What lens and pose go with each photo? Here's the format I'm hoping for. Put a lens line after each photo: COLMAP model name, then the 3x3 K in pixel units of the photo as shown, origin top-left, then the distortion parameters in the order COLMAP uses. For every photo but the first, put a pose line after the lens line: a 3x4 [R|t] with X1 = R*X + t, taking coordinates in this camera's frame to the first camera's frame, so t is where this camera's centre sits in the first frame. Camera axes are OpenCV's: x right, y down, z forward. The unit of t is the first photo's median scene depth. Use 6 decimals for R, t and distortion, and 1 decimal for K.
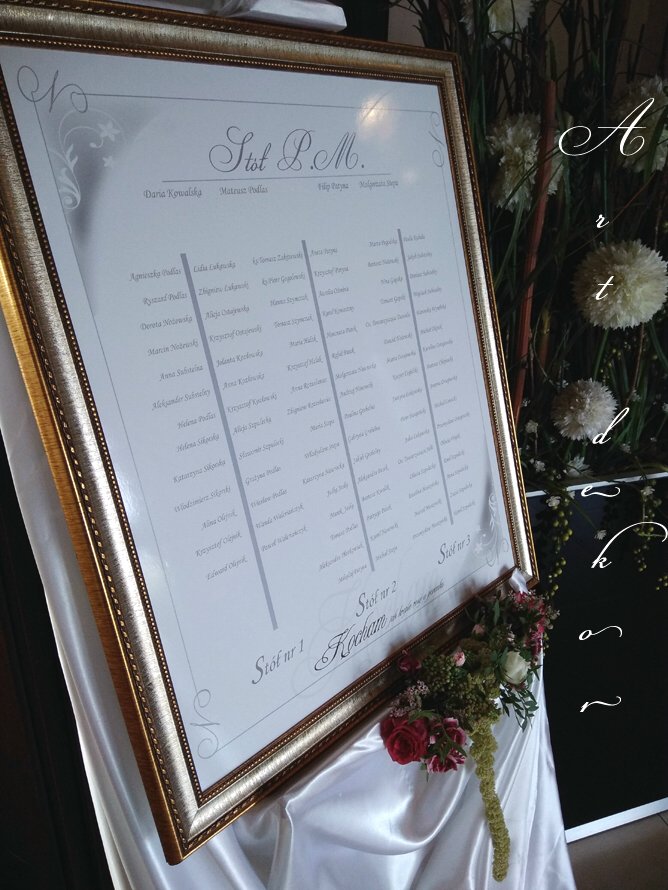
lens RADIAL K [[736.1, 0, 331.1], [0, 736.1, 446.3], [0, 0, 1]] dist [0.094935, -0.004564]
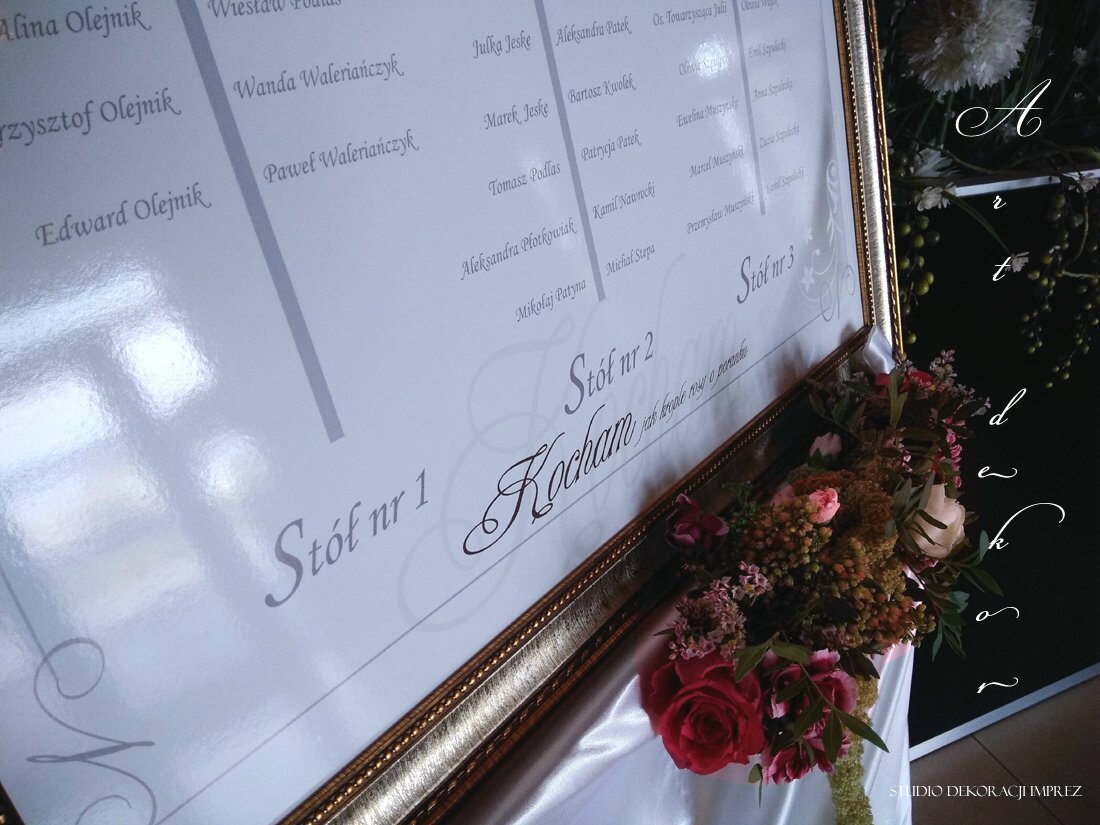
lens RADIAL K [[909.8, 0, 551.0], [0, 909.8, 411.9], [0, 0, 1]] dist [0.094935, -0.004564]
pose [[0.994593, -0.049988, 0.091024, -0.015740], [0.038007, 0.990930, 0.128893, 0.167499], [-0.096642, -0.124737, 0.987472, 0.535423]]
